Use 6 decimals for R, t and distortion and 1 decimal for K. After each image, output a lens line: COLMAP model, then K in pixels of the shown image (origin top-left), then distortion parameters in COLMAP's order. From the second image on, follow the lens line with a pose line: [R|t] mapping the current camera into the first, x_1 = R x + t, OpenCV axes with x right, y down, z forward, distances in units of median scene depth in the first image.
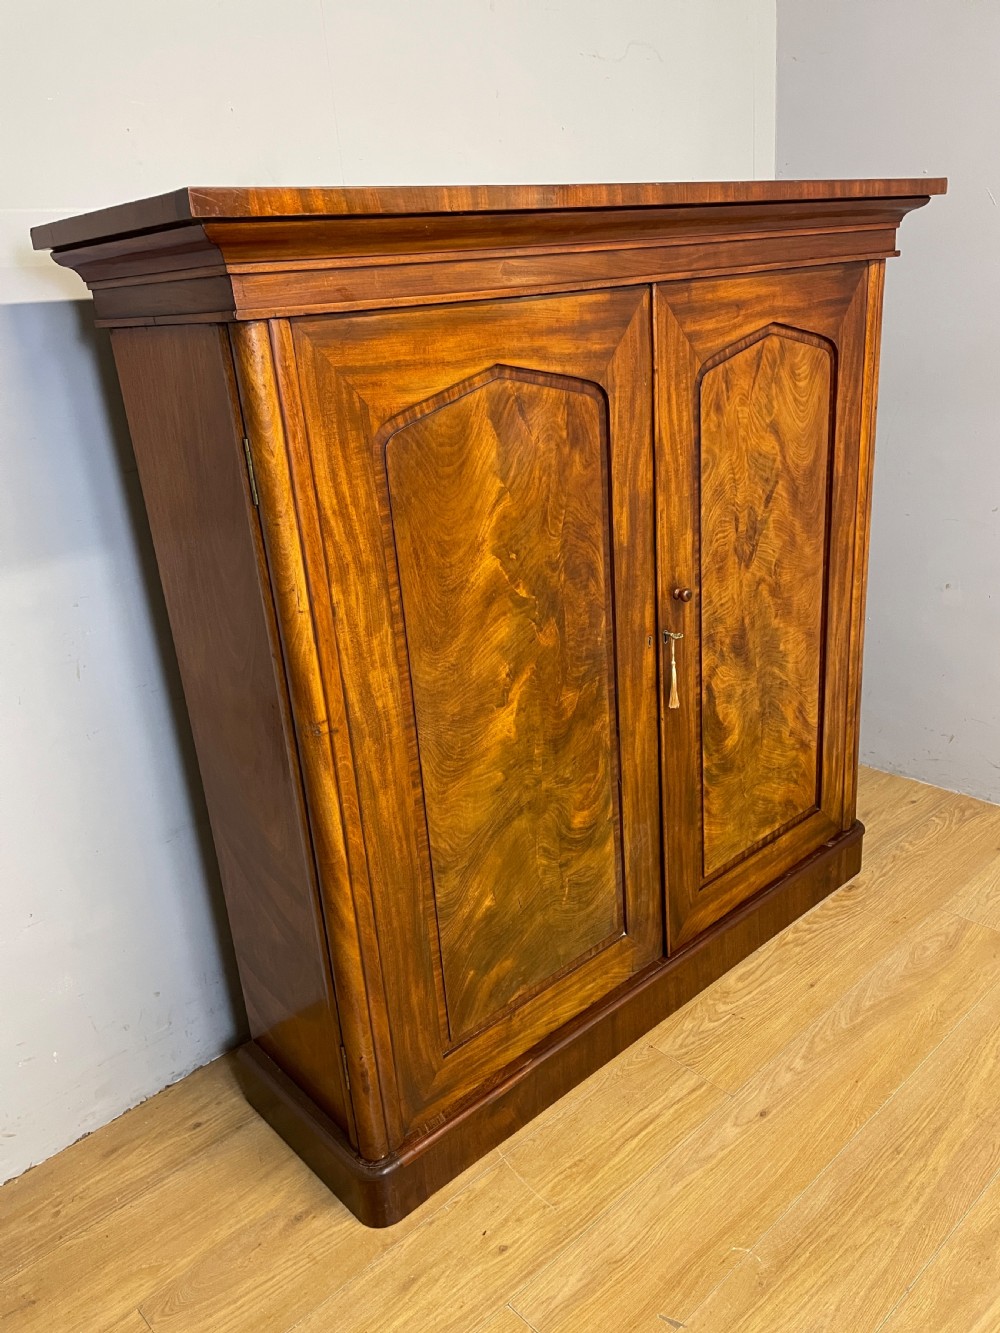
lens RADIAL K [[1010.8, 0, 491.3], [0, 1010.8, 668.5], [0, 0, 1]] dist [0.077350, -0.098600]
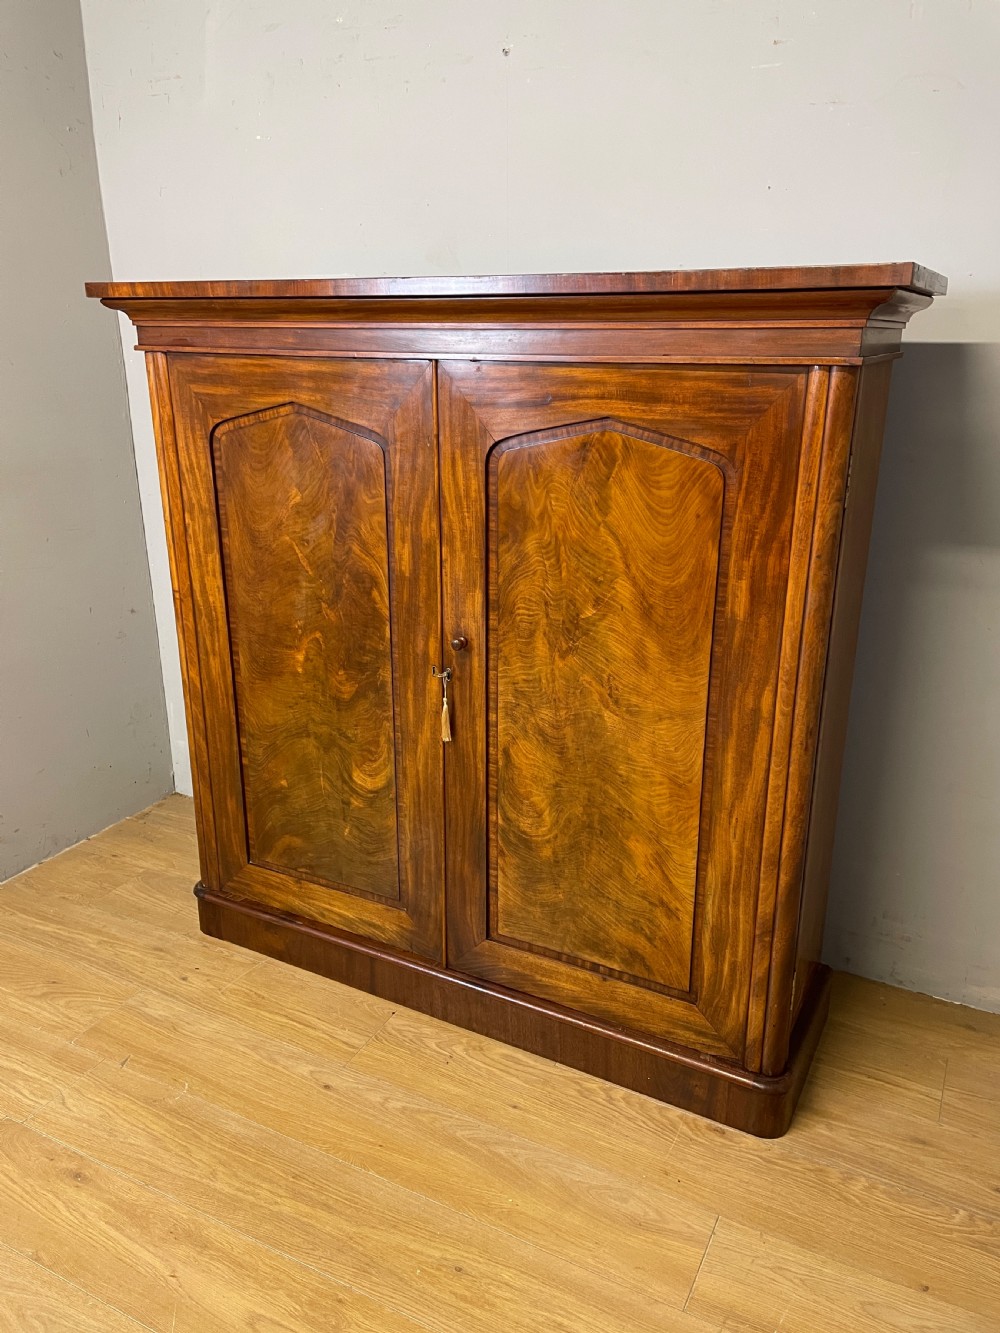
lens RADIAL K [[1010.8, 0, 499.0], [0, 1010.8, 656.7], [0, 0, 1]] dist [0.077350, -0.098600]
pose [[0.350321, 0.368366, -0.861151, 1.212717], [-0.357004, 0.902523, 0.240832, -0.357376], [0.865923, 0.223066, 0.447681, 0.596018]]
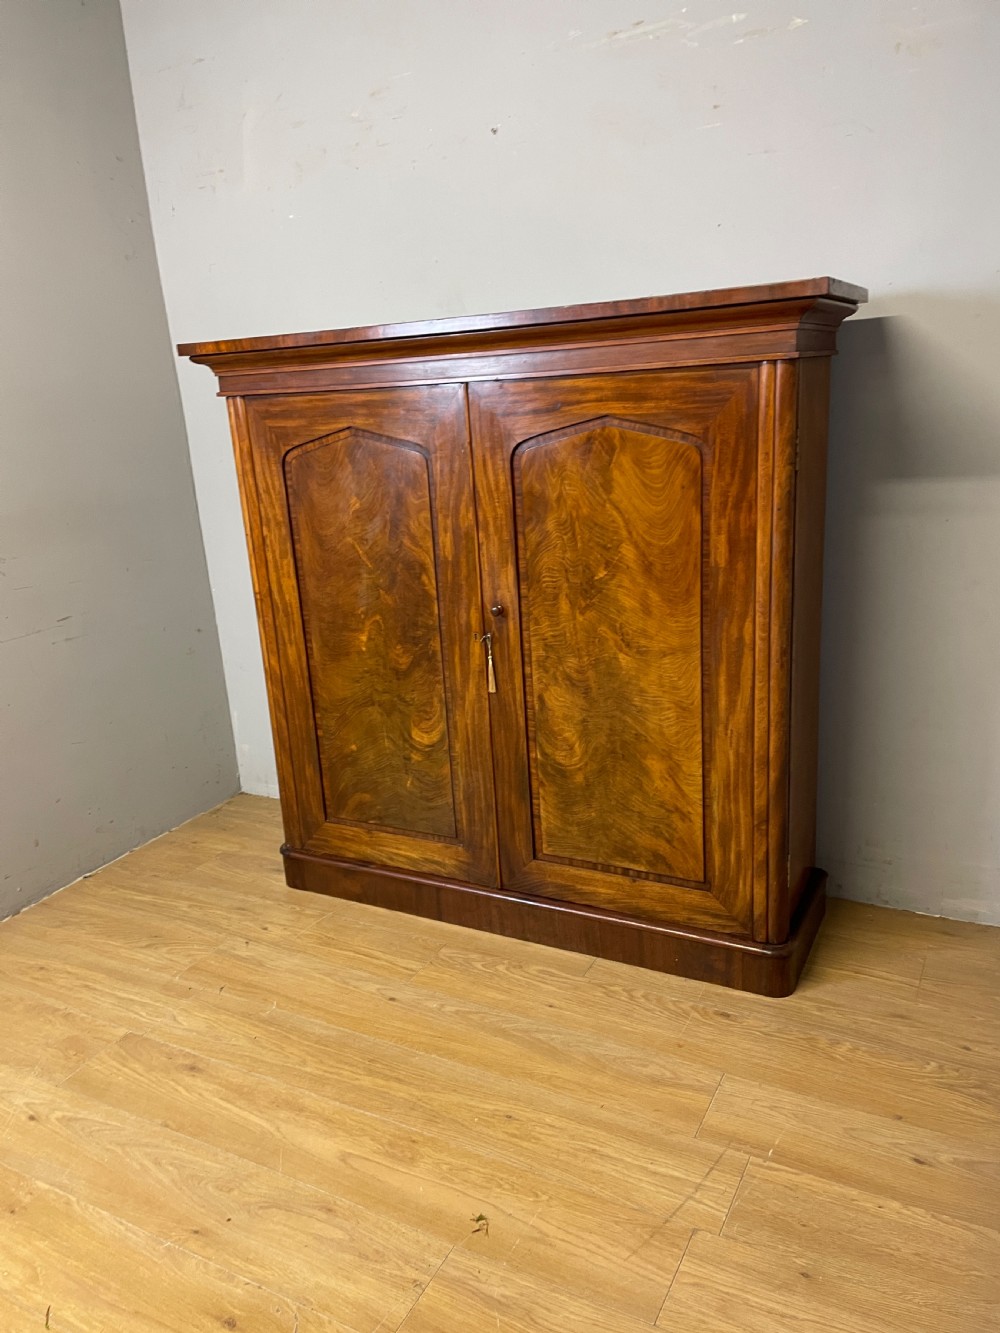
lens RADIAL K [[1010.8, 0, 485.0], [0, 1010.8, 698.7], [0, 0, 1]] dist [0.077350, -0.098600]
pose [[0.329463, 0.343547, -0.879449, 1.439264], [-0.294198, 0.922434, 0.250125, -0.316552], [0.897163, 0.176325, 0.404978, 0.539889]]
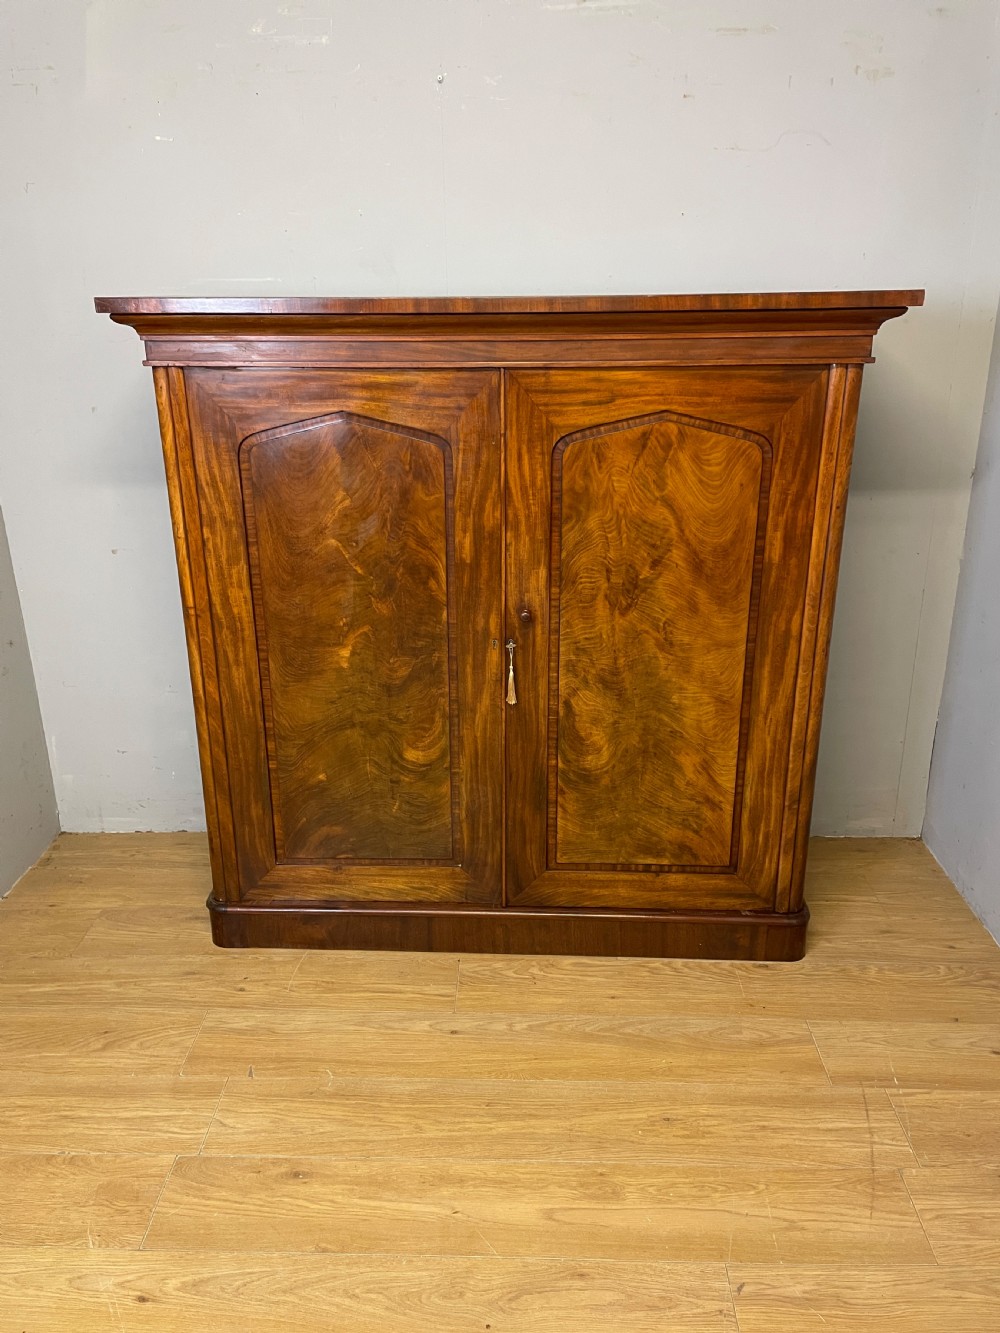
lens RADIAL K [[1010.8, 0, 493.3], [0, 1010.8, 655.2], [0, 0, 1]] dist [0.077350, -0.098600]
pose [[0.719218, 0.304219, -0.624641, 1.004353], [-0.291382, 0.948230, 0.126317, -0.182292], [0.630731, 0.091160, 0.770628, 0.037336]]
